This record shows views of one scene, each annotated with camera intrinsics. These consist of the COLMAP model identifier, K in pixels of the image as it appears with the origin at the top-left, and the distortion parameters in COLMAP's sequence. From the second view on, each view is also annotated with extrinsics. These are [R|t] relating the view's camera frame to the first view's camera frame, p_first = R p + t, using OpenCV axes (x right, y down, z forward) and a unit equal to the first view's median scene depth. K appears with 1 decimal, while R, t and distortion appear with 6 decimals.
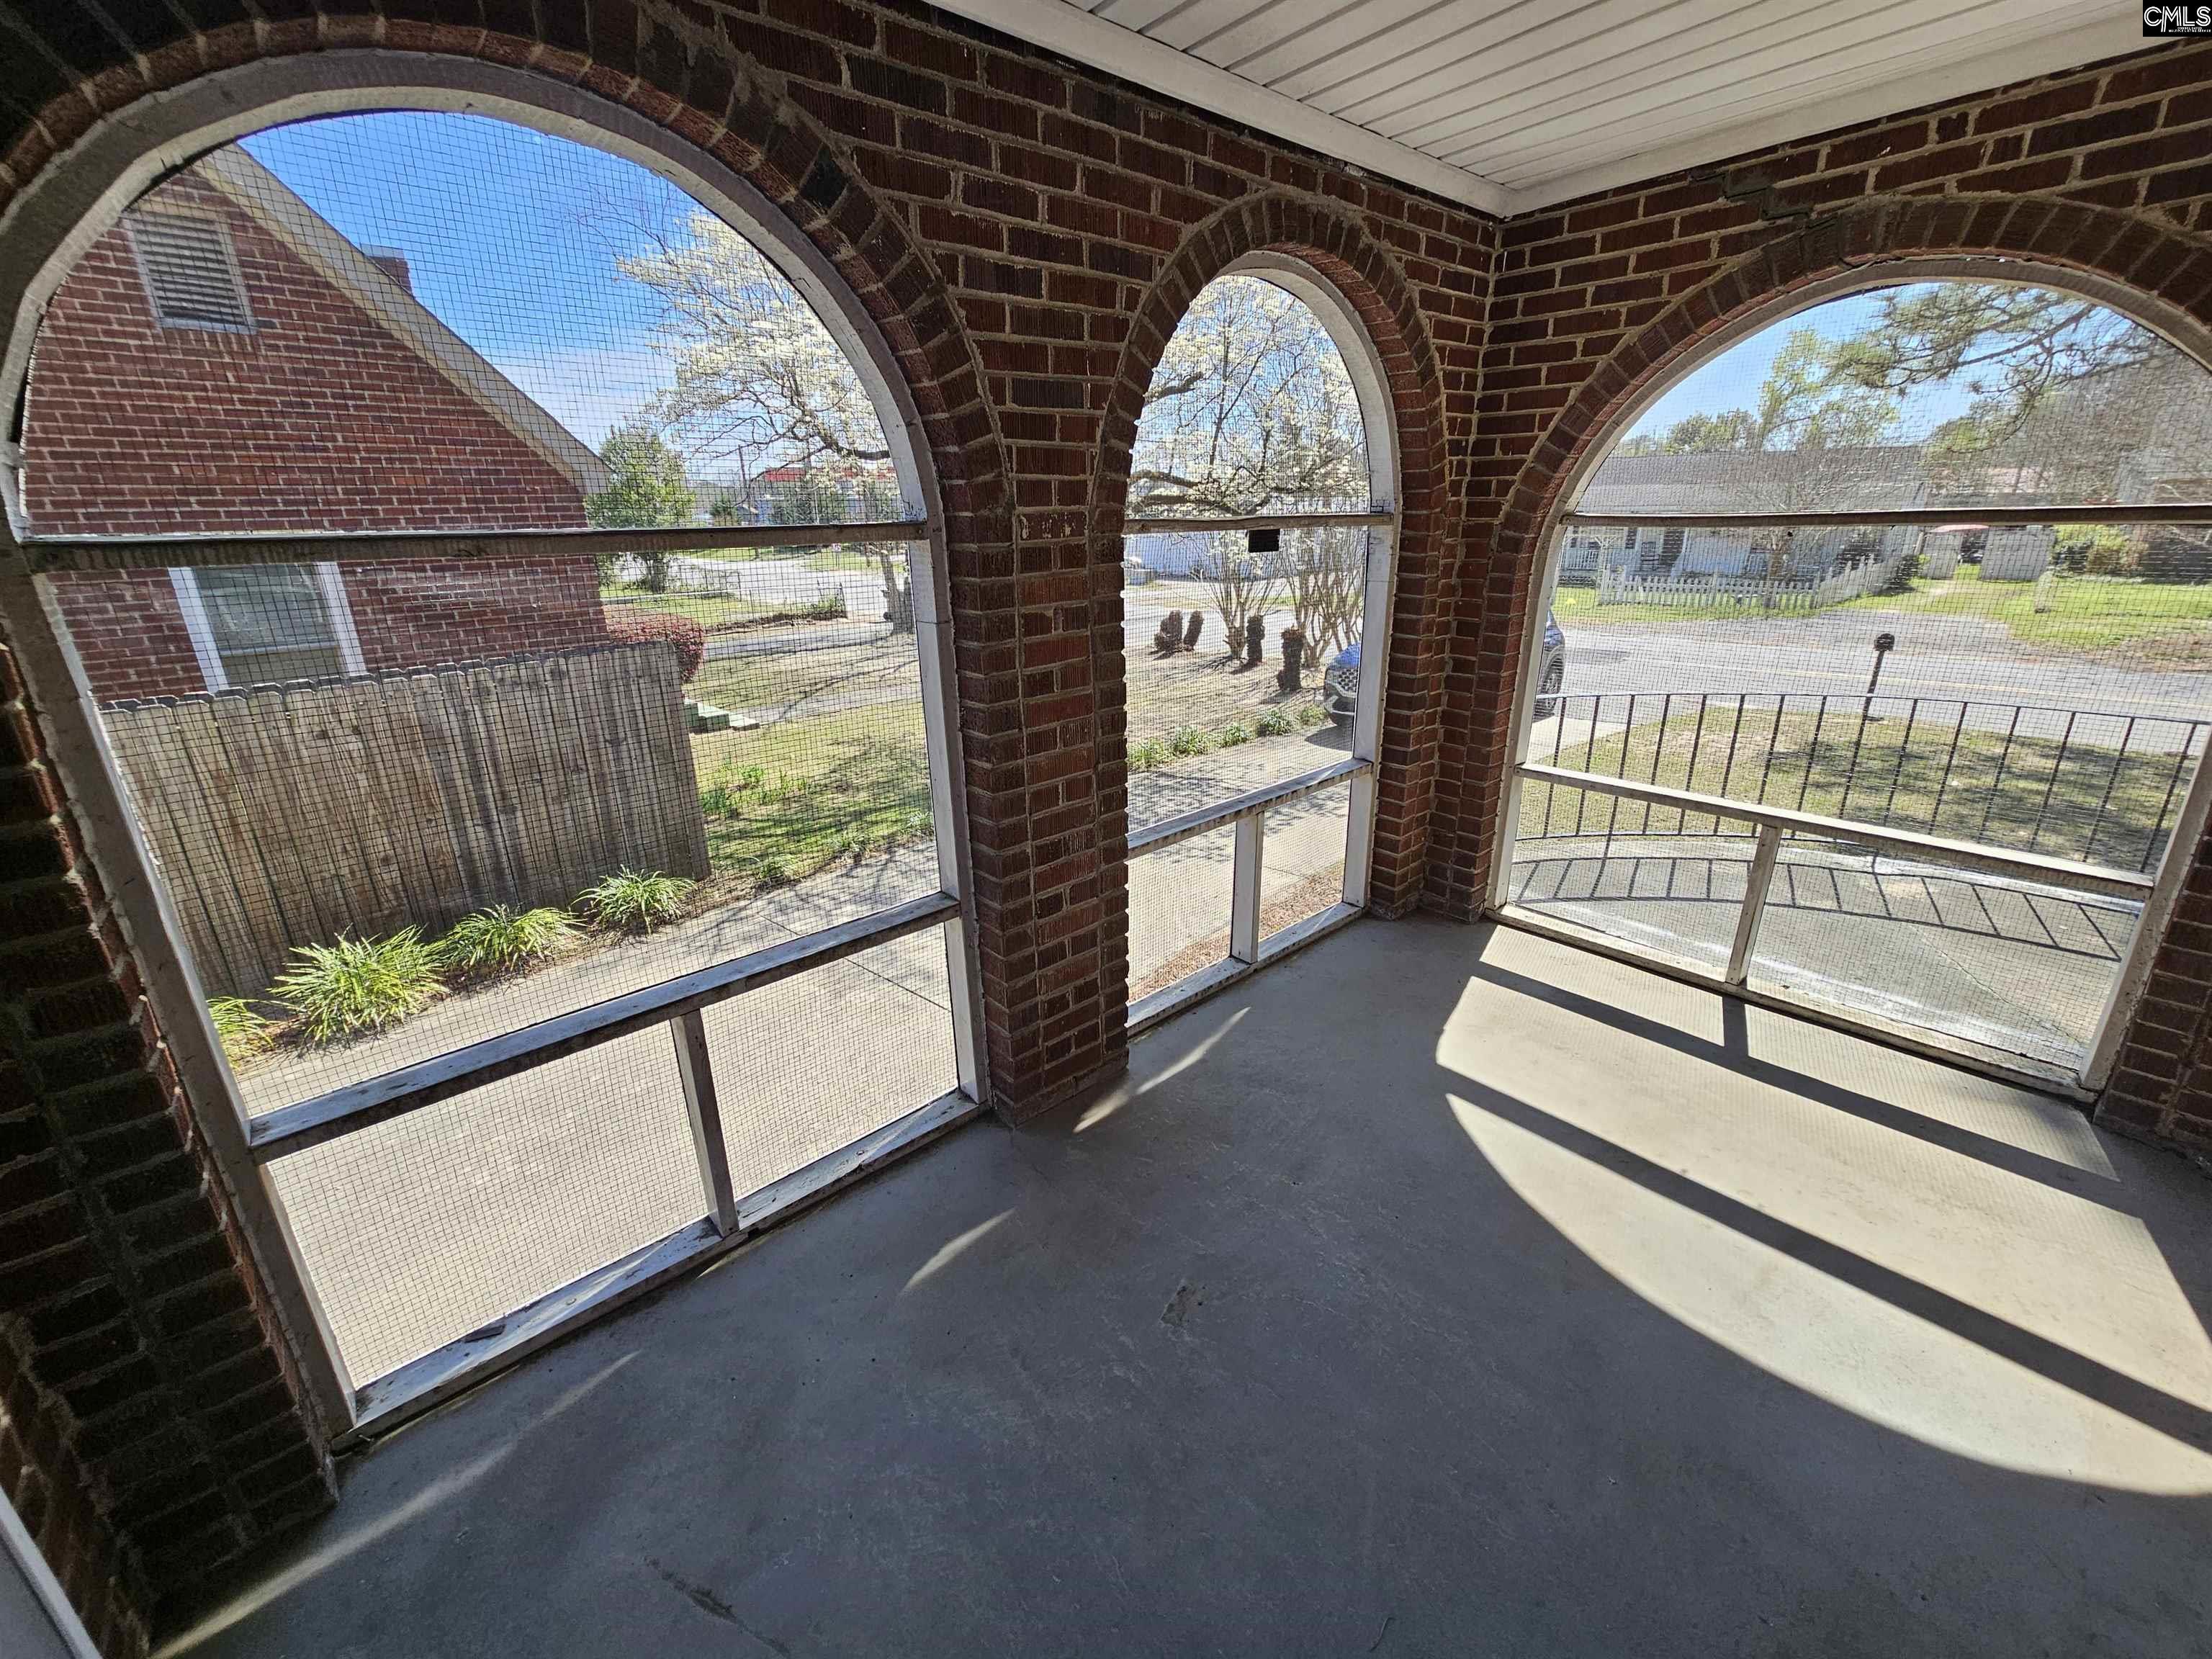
lens RADIAL K [[897.3, 0, 1096.0], [0, 897.3, 803.7], [0, 0, 1]] dist [-0.000102, 0.000447]
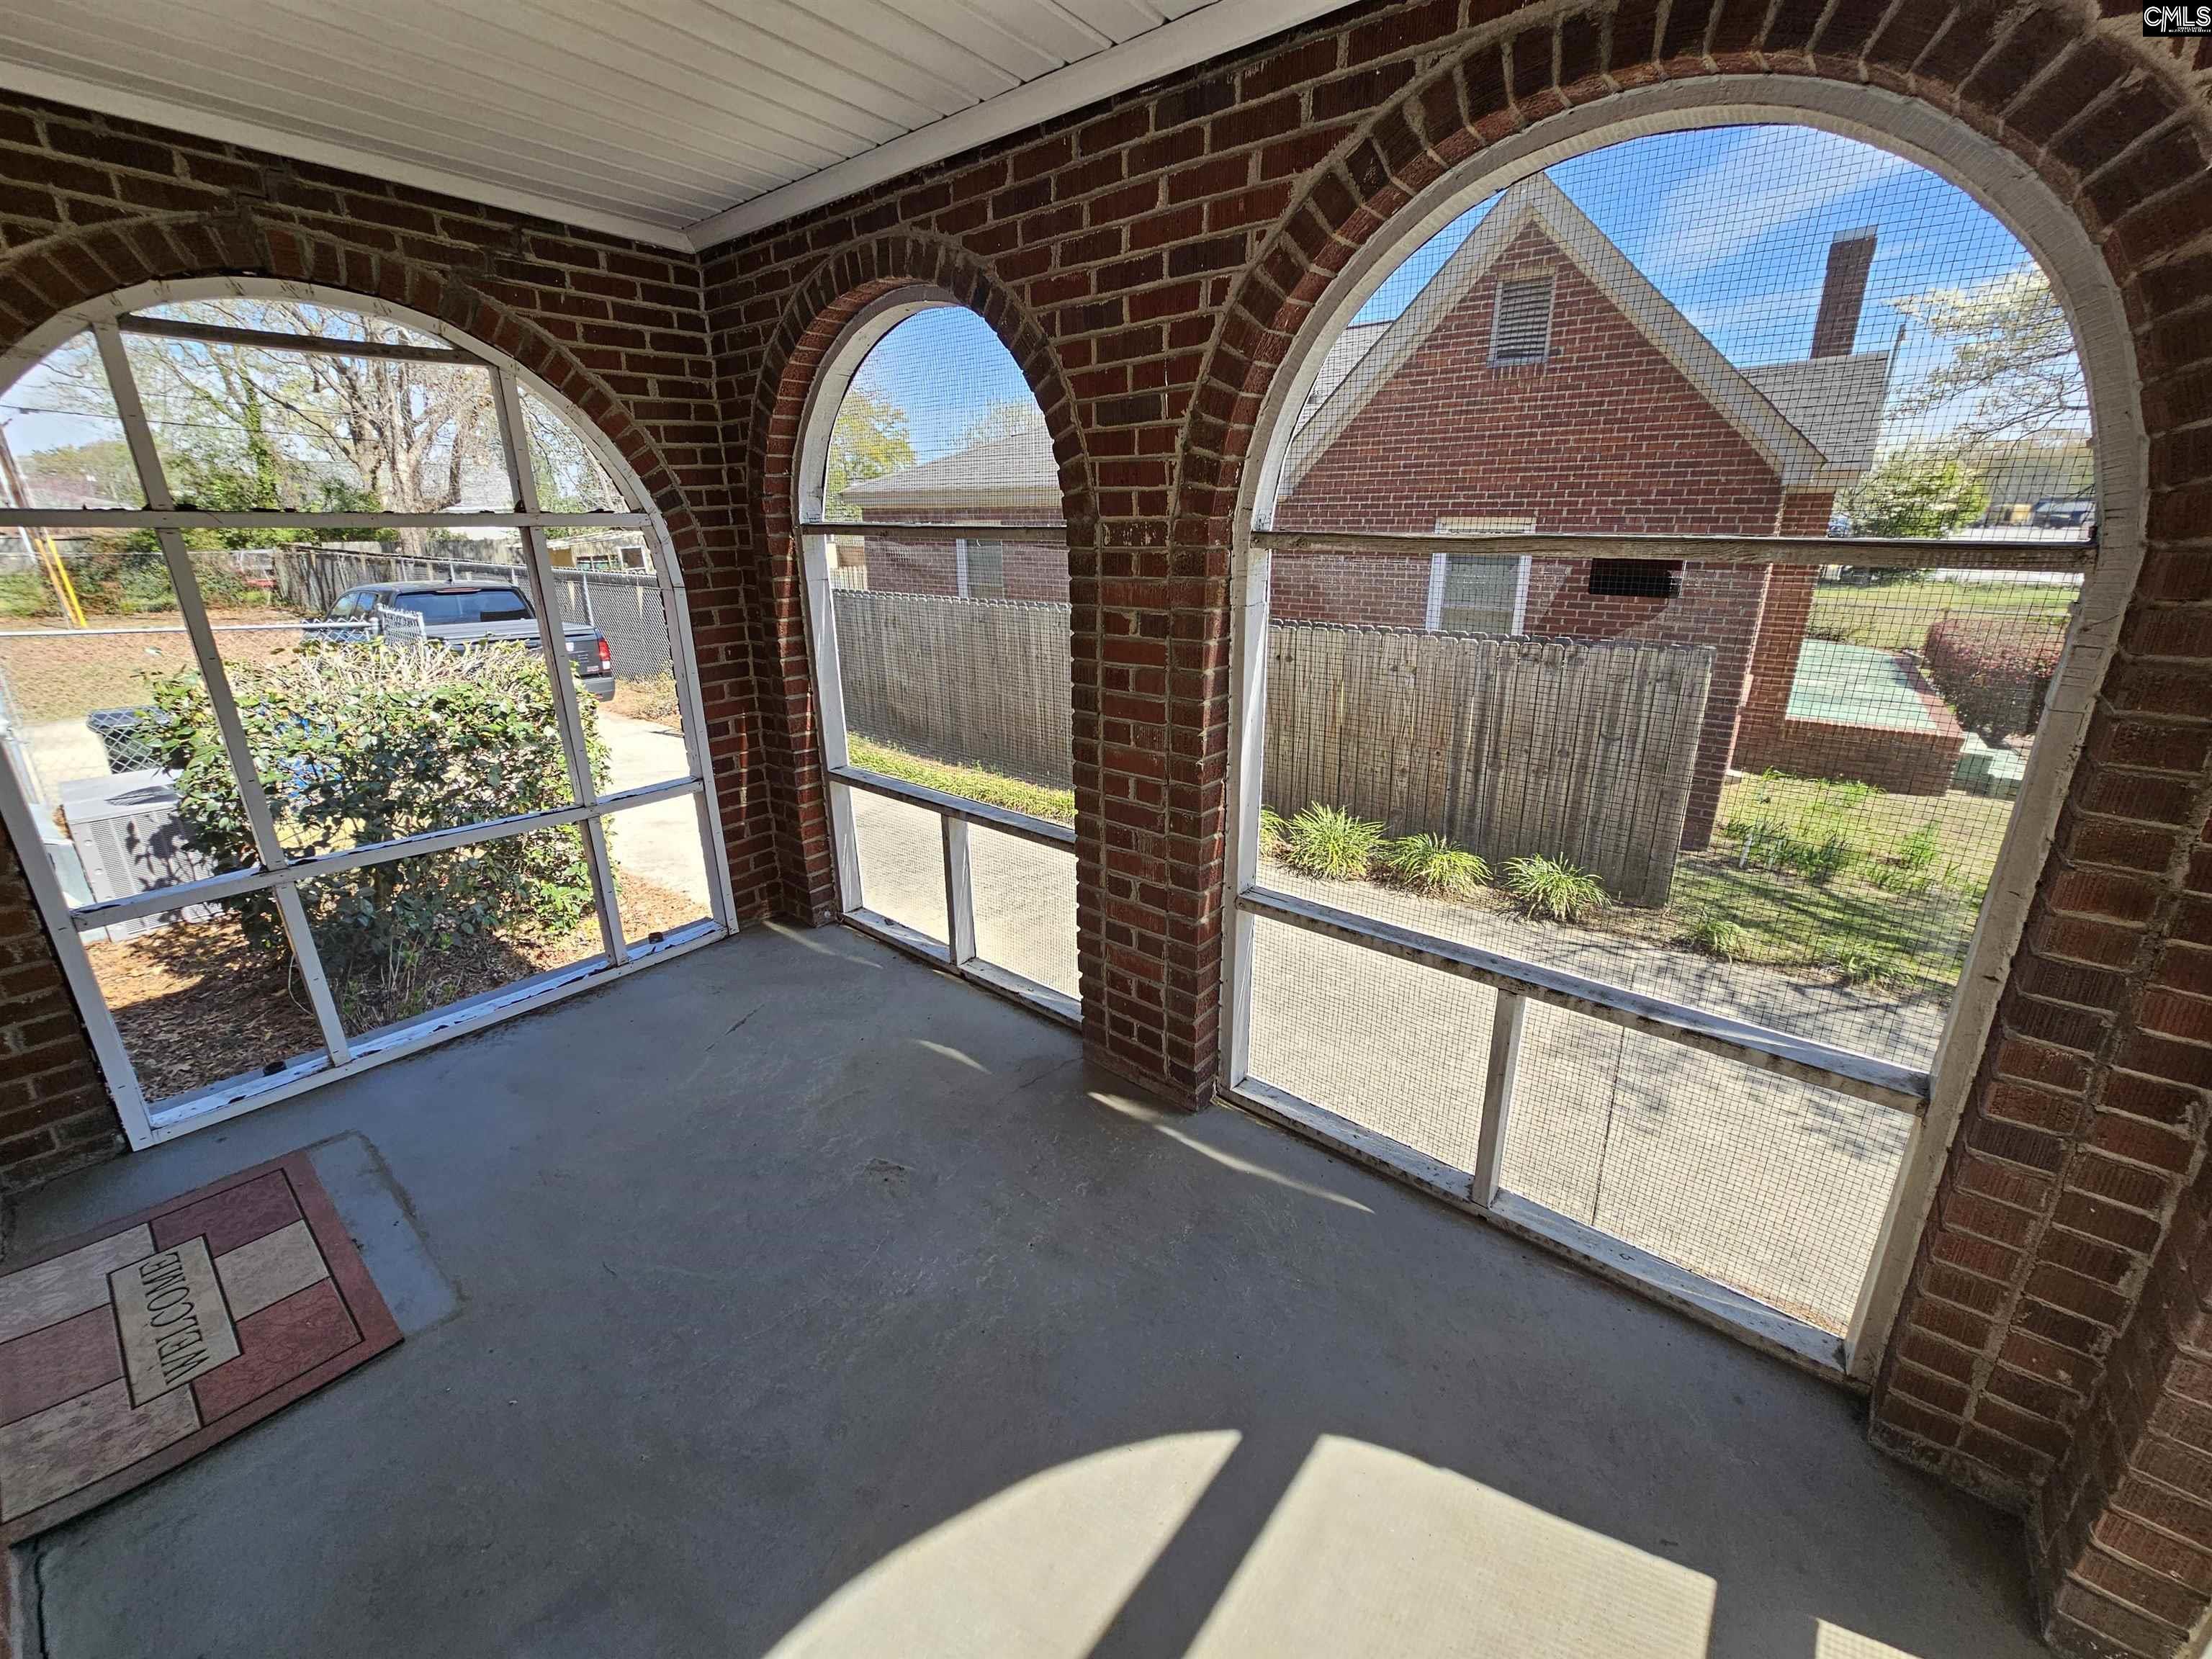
lens RADIAL K [[897.3, 0, 1096.0], [0, 897.3, 803.7], [0, 0, 1]] dist [-0.000102, 0.000447]
pose [[0.146578, 0.321902, -0.935358, 0.654041], [-0.306925, 0.913703, 0.266352, -0.181839], [0.940378, 0.248044, 0.232729, 0.499872]]
